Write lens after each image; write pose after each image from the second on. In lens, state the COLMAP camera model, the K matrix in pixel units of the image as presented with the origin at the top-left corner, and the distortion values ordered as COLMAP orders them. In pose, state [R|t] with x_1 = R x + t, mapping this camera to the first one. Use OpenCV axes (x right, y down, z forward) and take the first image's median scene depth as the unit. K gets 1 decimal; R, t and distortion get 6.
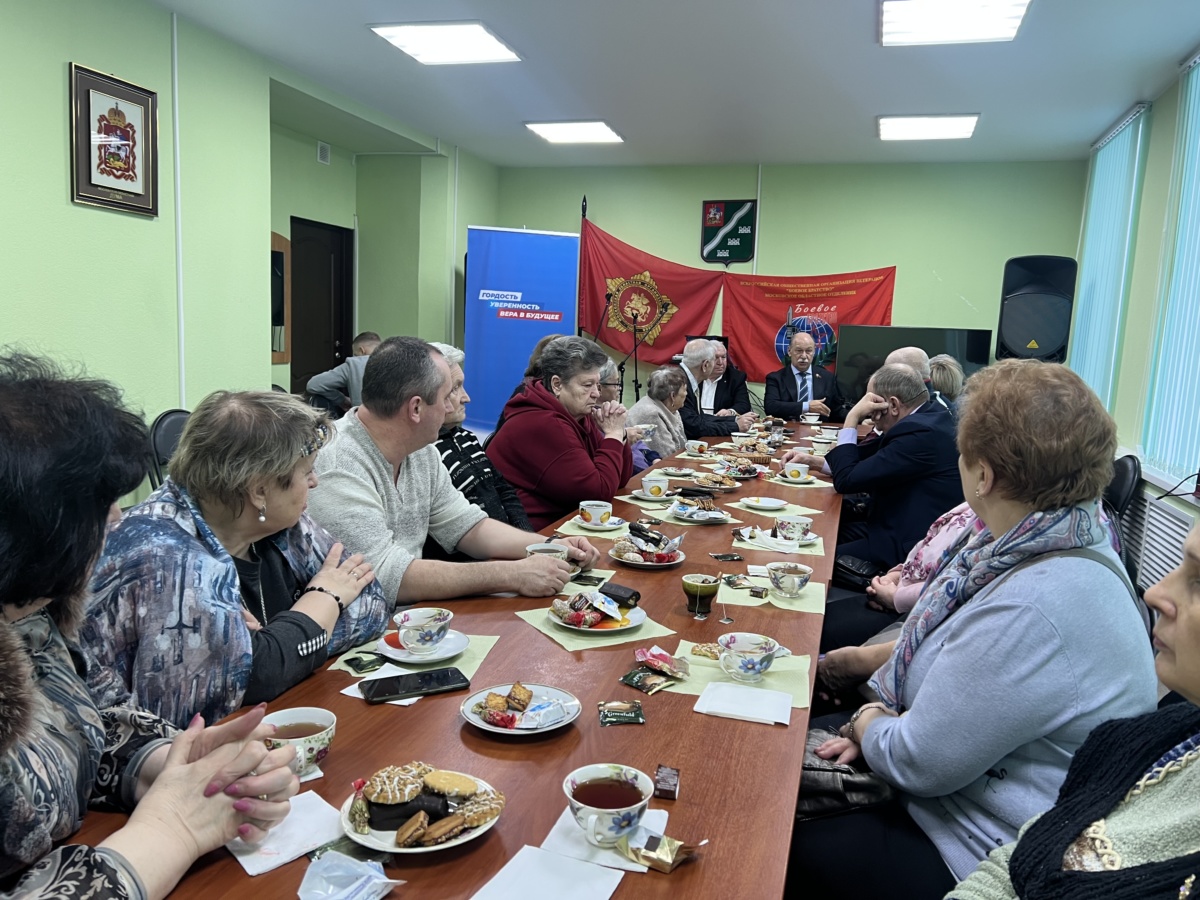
lens RADIAL K [[897.2, 0, 593.2], [0, 897.2, 478.7], [0, 0, 1]] dist [0.034927, -0.044298]
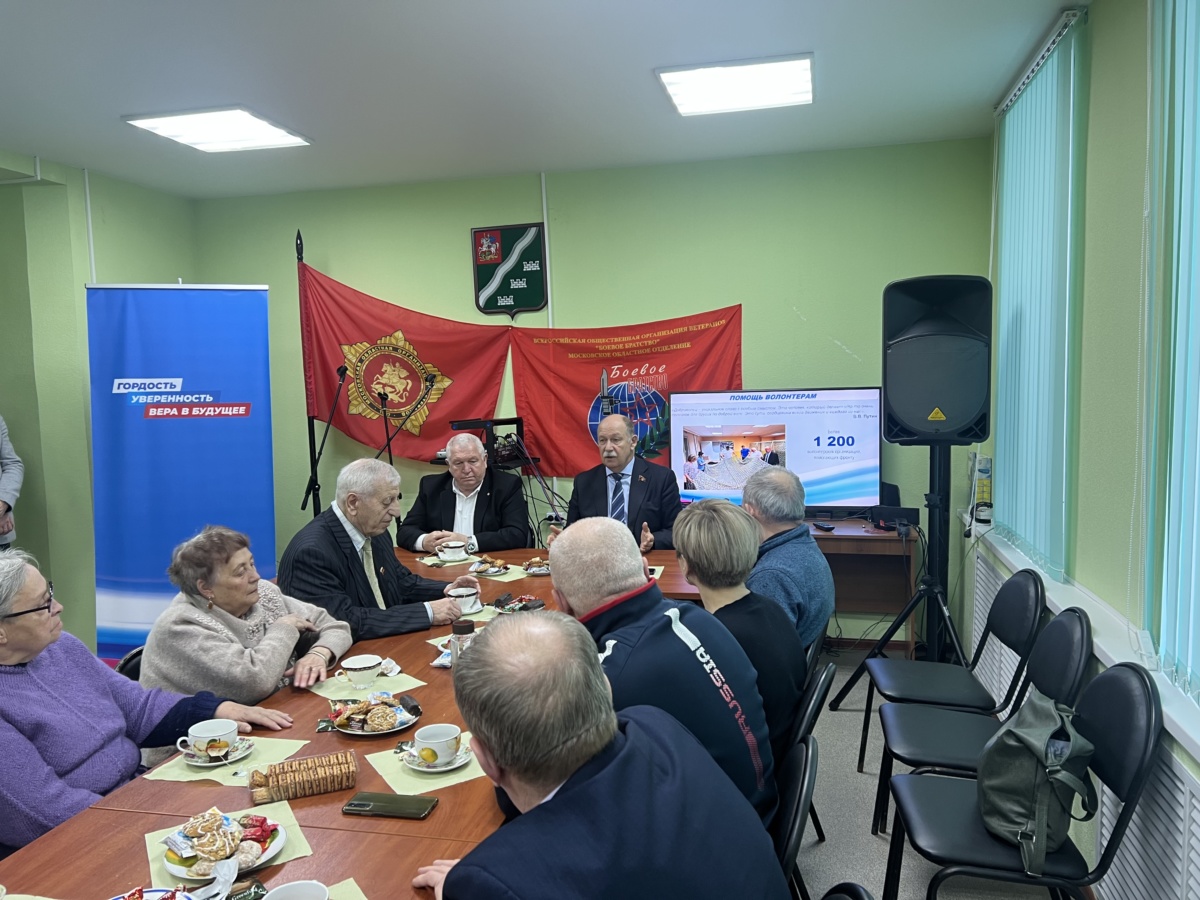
lens RADIAL K [[897.2, 0, 598.0], [0, 897.2, 469.0], [0, 0, 1]] dist [0.034927, -0.044298]
pose [[0.995410, -0.073149, 0.061705, 0.165281], [0.076614, 0.995499, -0.055780, -0.074899], [-0.057347, 0.060251, 0.996535, 0.304875]]
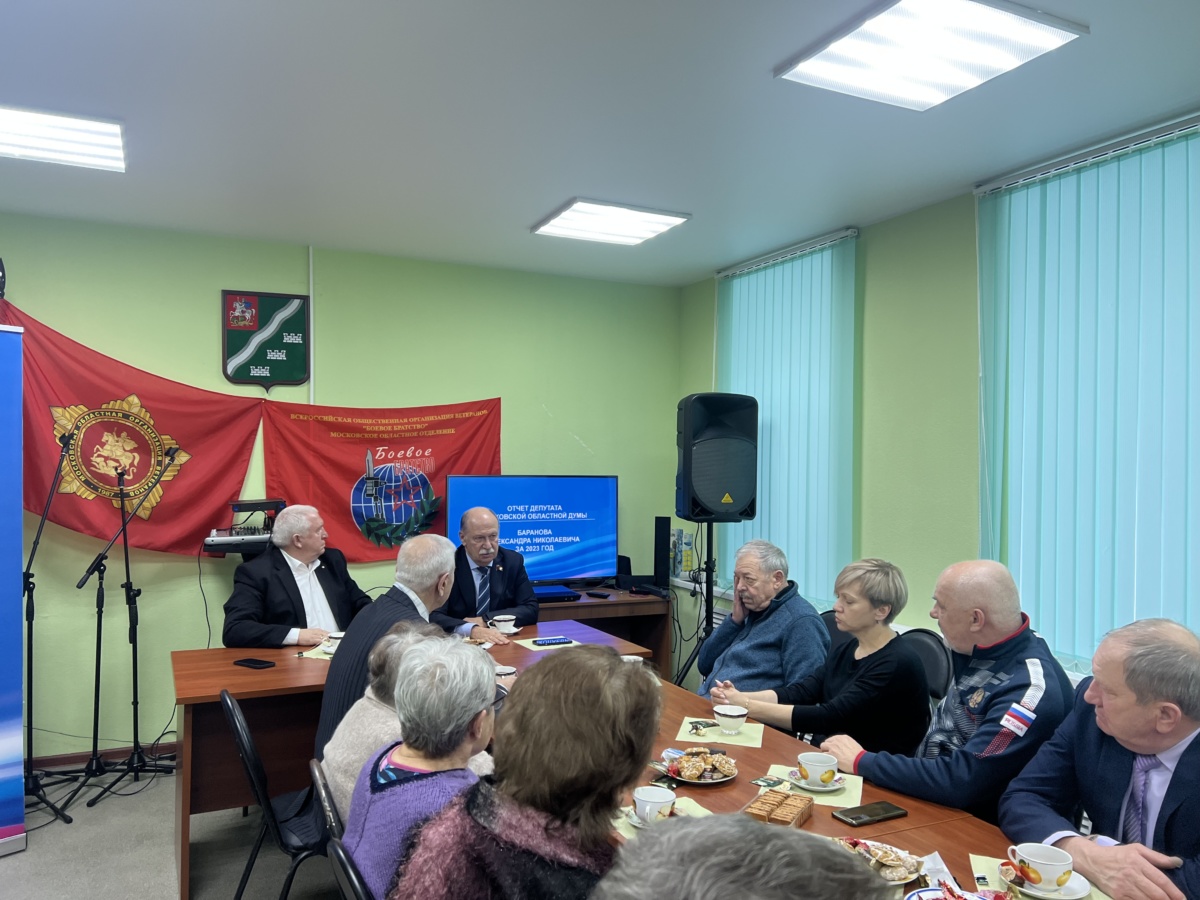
lens RADIAL K [[897.2, 0, 598.1], [0, 897.2, 459.1], [0, 0, 1]] dist [0.034927, -0.044298]
pose [[0.733872, -0.031300, 0.678566, -0.120969], [0.127001, 0.987646, -0.091795, -0.098594], [-0.667310, 0.153545, 0.728781, 0.378198]]
